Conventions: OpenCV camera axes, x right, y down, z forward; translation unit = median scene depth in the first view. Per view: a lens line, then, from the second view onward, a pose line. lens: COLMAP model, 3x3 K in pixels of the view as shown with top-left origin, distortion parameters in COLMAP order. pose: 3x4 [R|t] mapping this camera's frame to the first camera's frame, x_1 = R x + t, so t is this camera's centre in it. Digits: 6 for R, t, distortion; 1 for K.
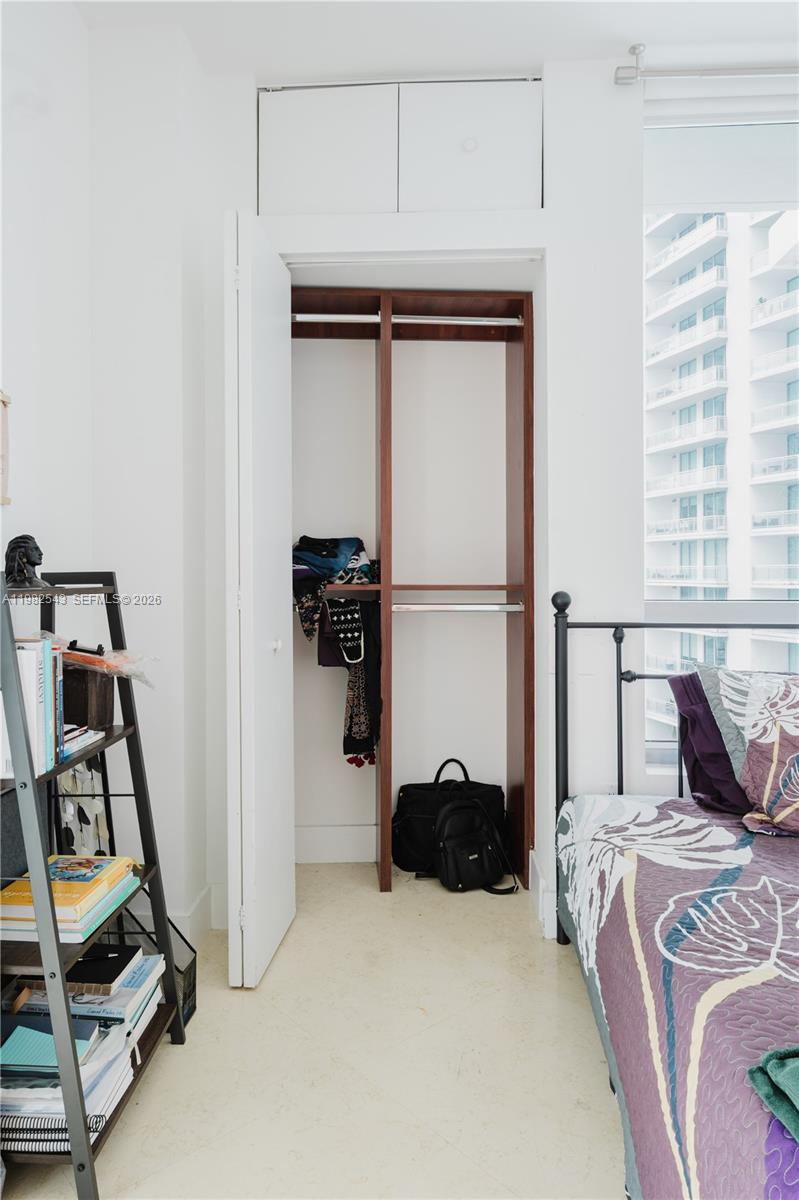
lens RADIAL K [[825.9, 0, 401.3], [0, 825.9, 583.7], [0, 0, 1]] dist [-0.003780, -0.001027]
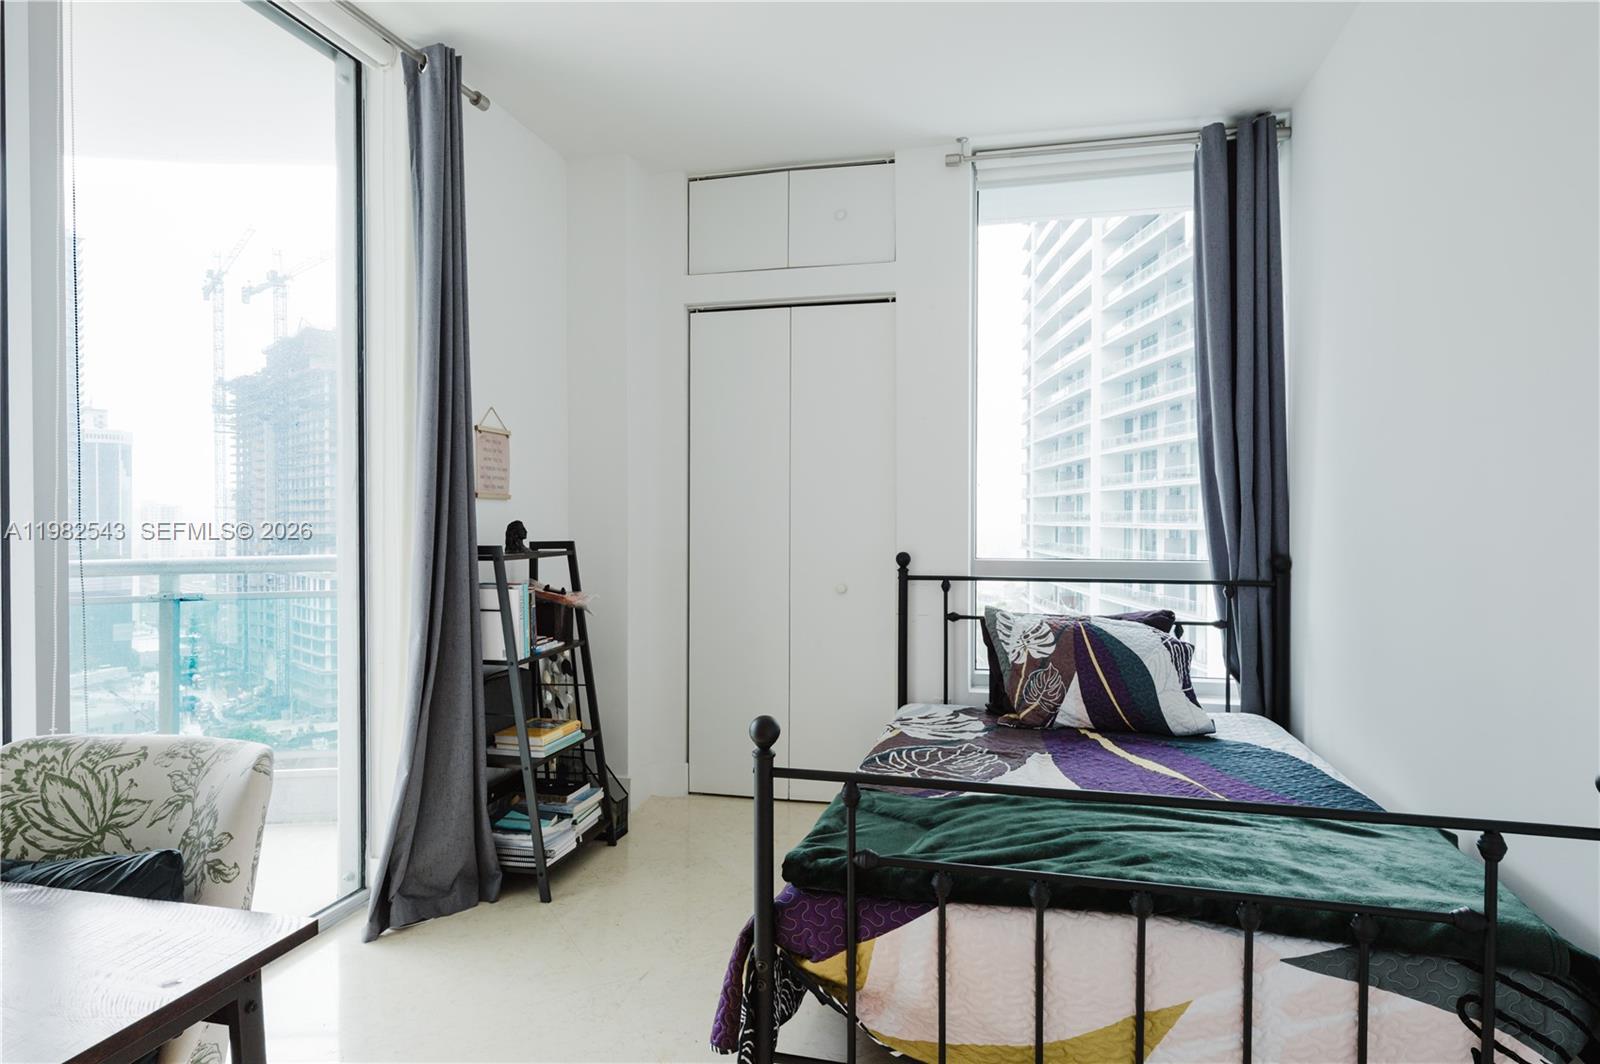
lens RADIAL K [[897.1, 0, 793.0], [0, 897.1, 525.0], [0, 0, 1]] dist [-0.002936, -0.001325]
pose [[0.986345, -0.001081, -0.164687, 0.337970], [0.000335, 0.999990, -0.004562, -0.036714], [0.164690, 0.004444, 0.986335, -0.598486]]
